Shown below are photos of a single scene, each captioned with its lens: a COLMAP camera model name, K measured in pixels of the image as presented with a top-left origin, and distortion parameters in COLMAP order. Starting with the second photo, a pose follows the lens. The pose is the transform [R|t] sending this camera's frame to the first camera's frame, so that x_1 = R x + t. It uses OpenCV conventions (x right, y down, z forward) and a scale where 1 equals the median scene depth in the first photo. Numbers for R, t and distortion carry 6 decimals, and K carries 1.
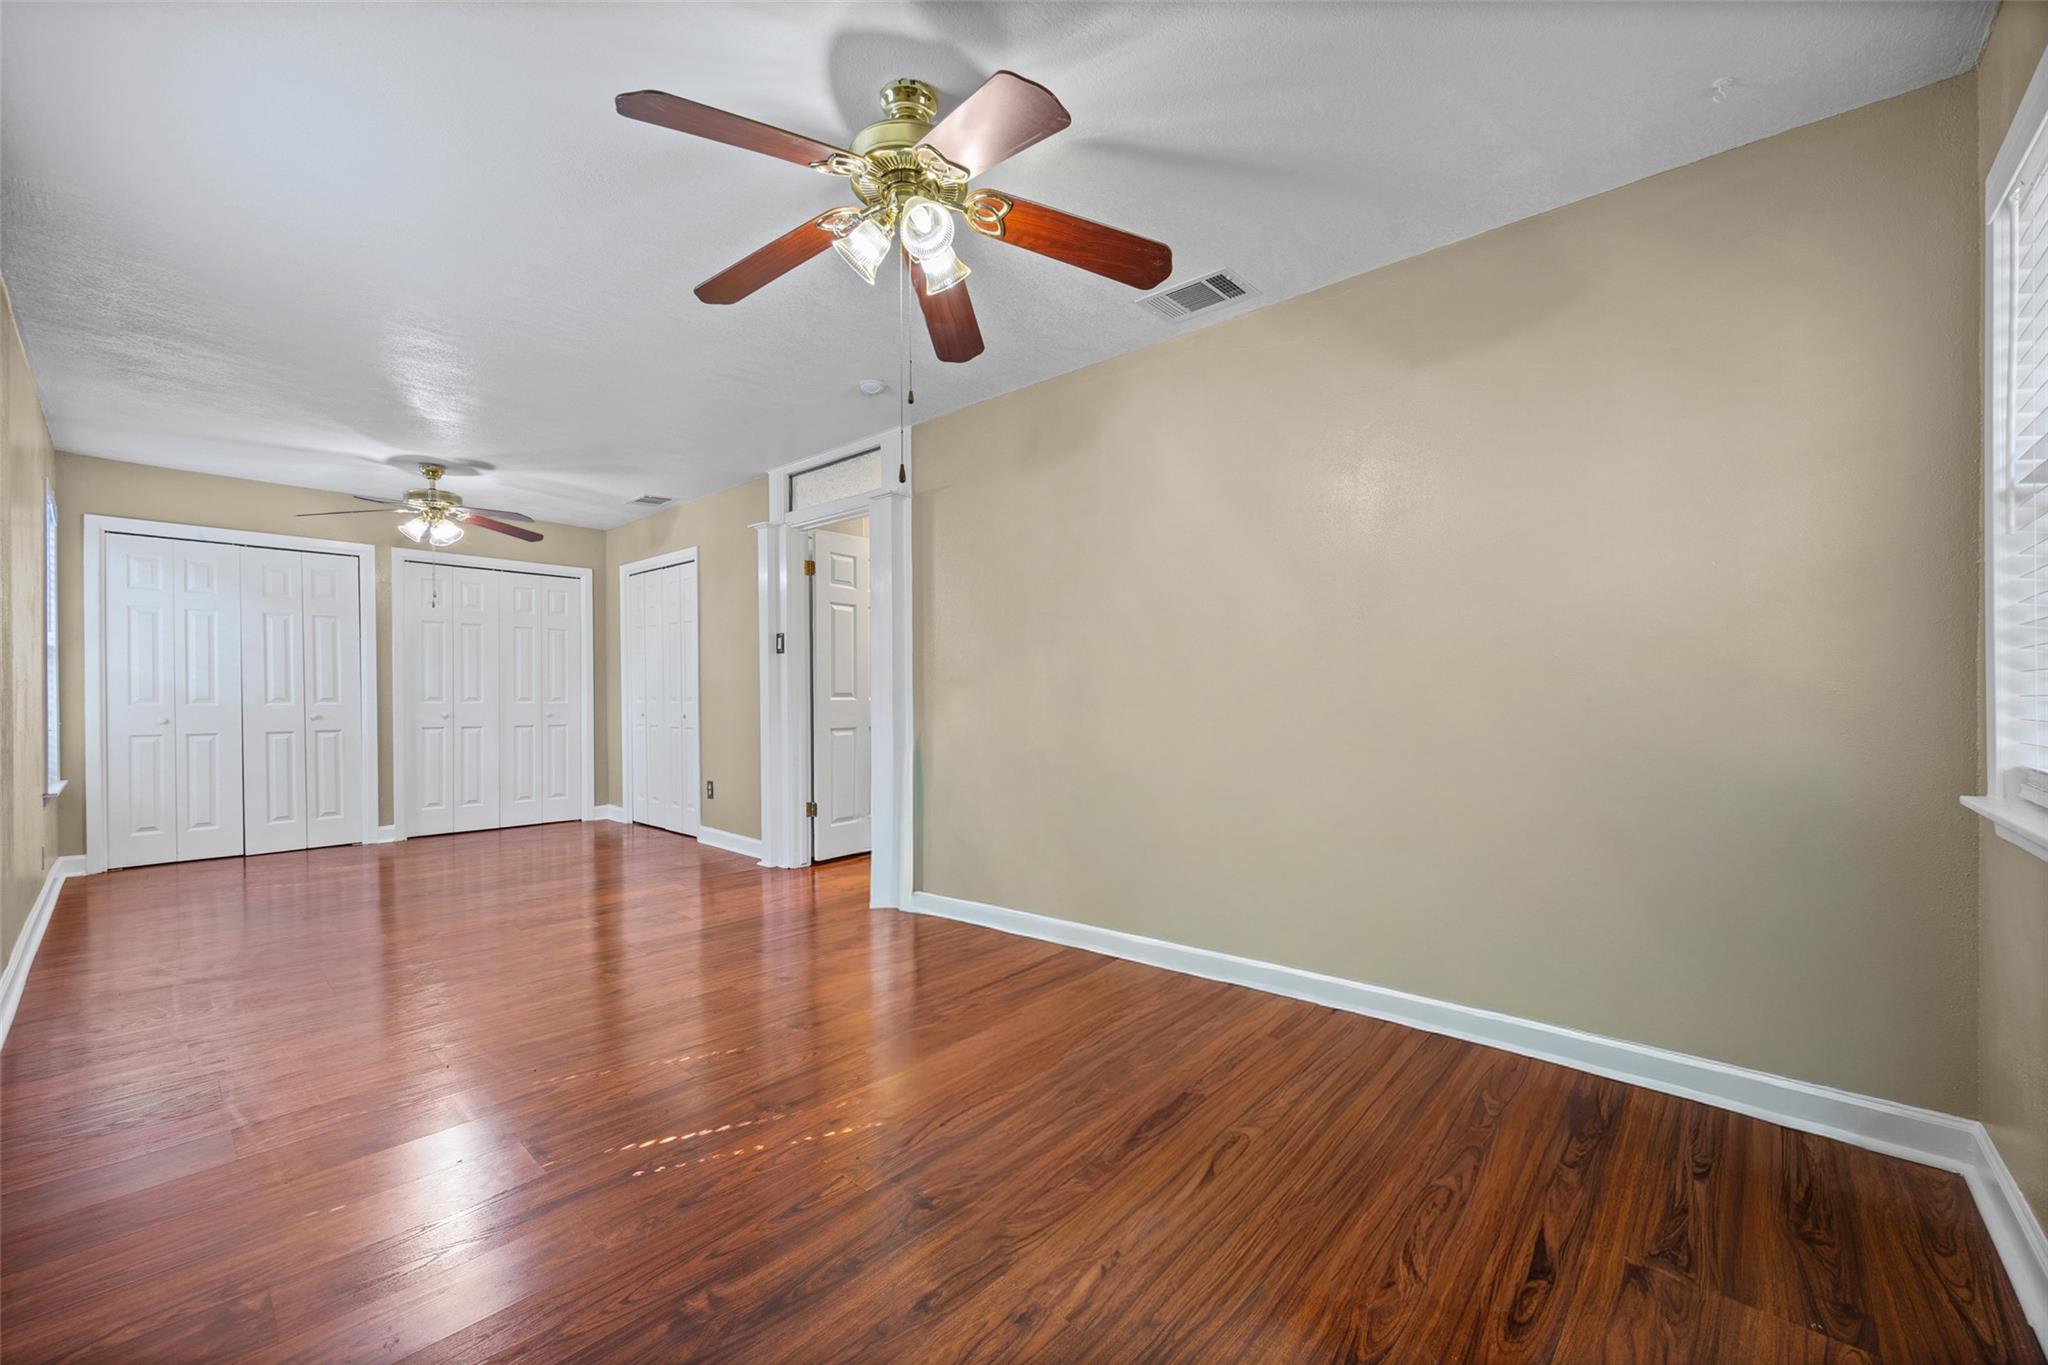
lens RADIAL K [[787.7, 0, 1031.4], [0, 787.7, 698.1], [0, 0, 1]] dist [-0.000007, -0.000073]
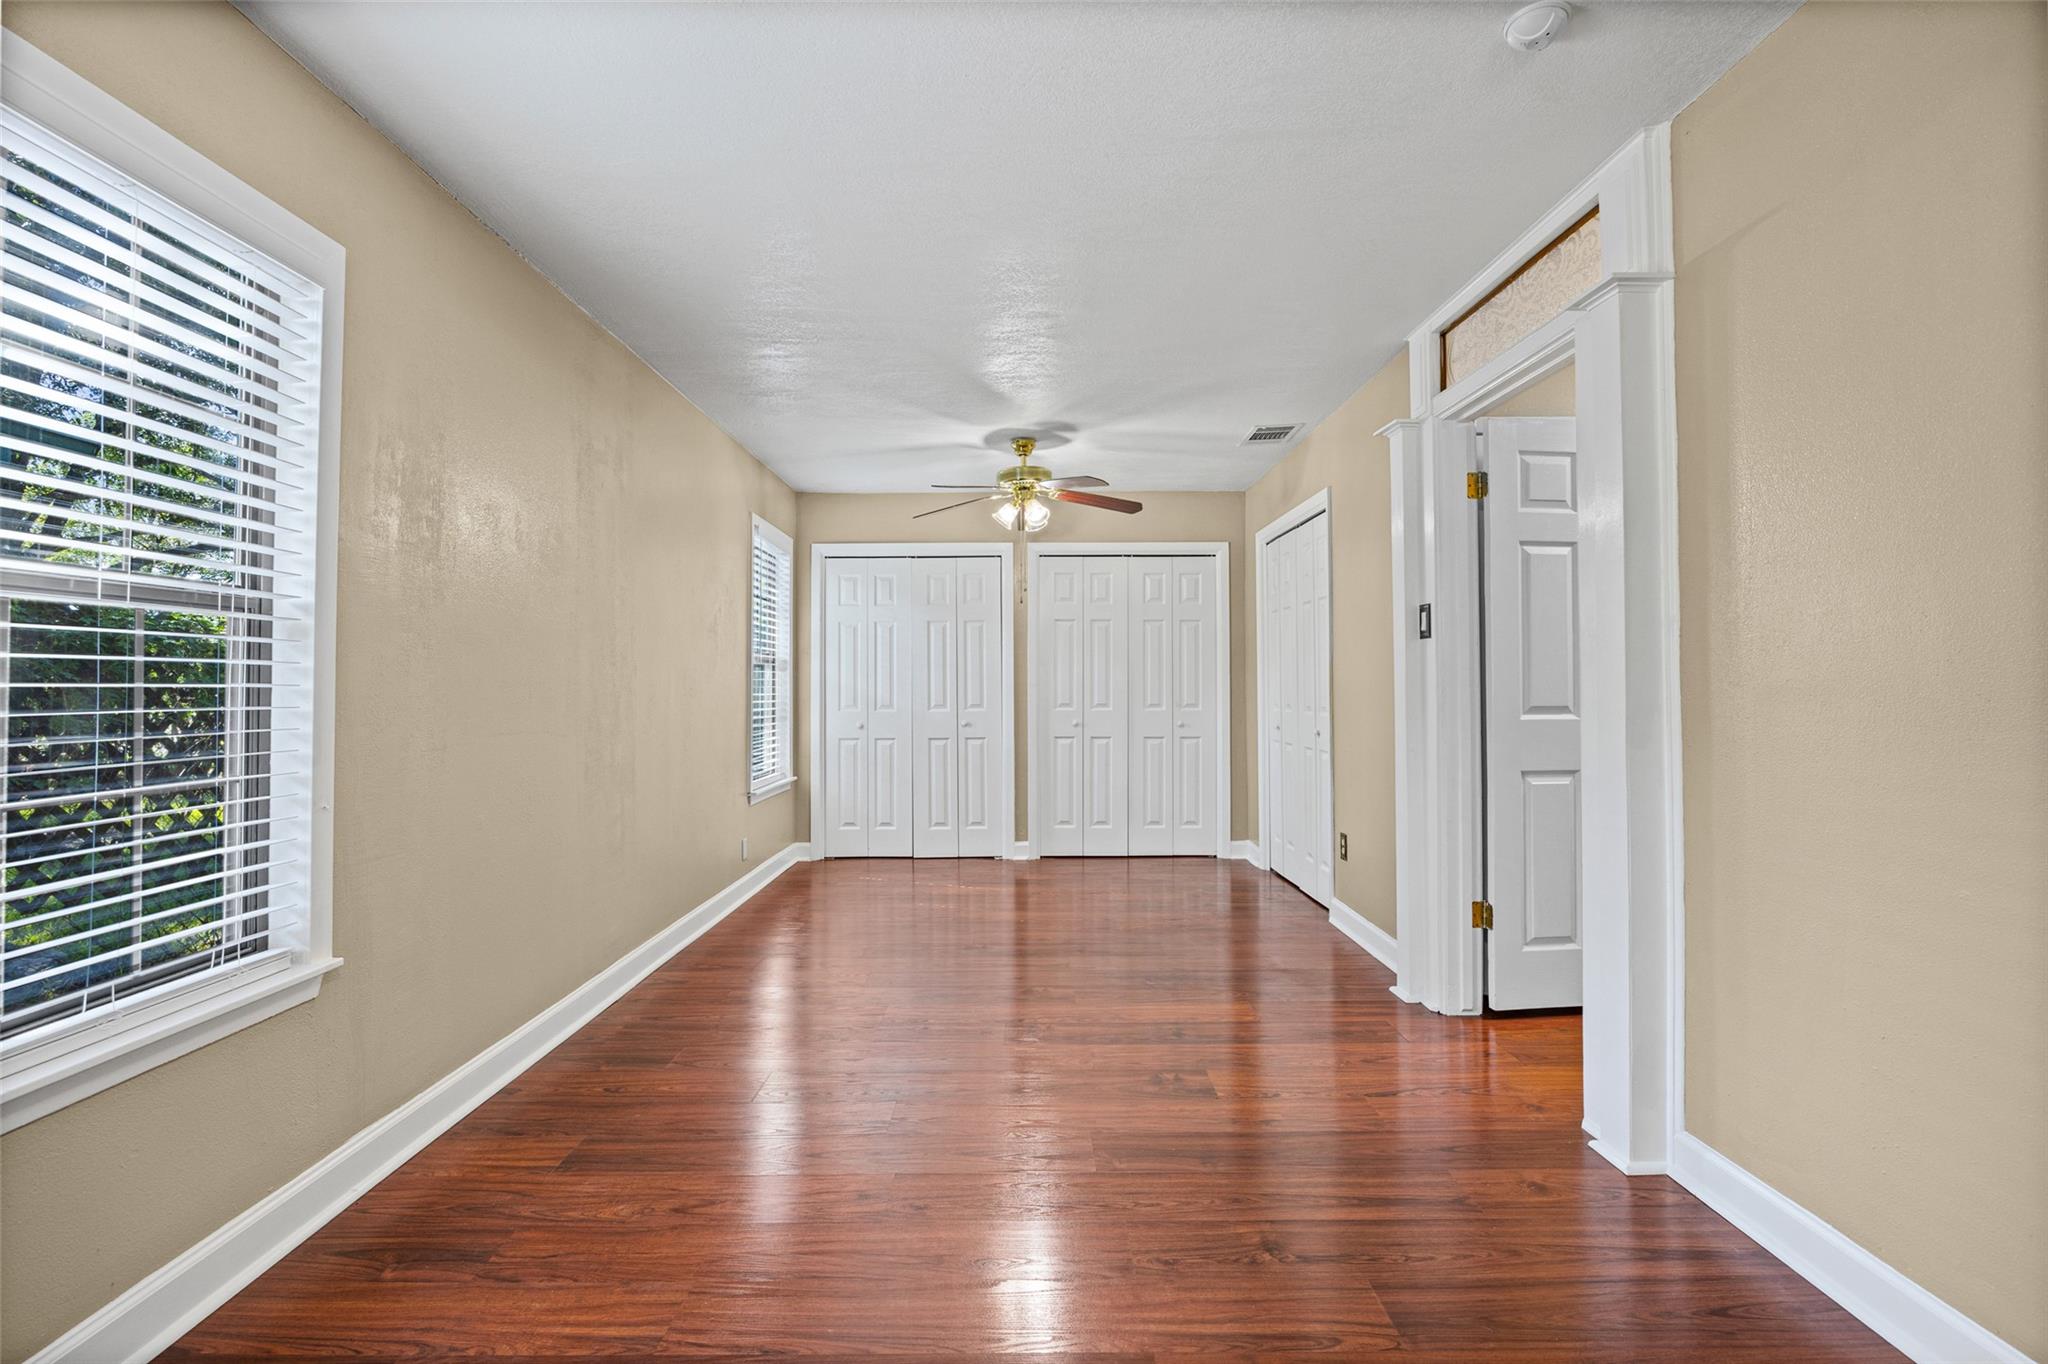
lens RADIAL K [[907.9, 0, 1031.3], [0, 907.9, 682.5], [0, 0, 1]] dist [-0.008241, 0.000183]
pose [[0.670559, -0.007928, -0.741814, -0.015855], [-0.000066, 0.999942, -0.010747, -0.016758], [0.741857, 0.007256, 0.670519, 0.328287]]
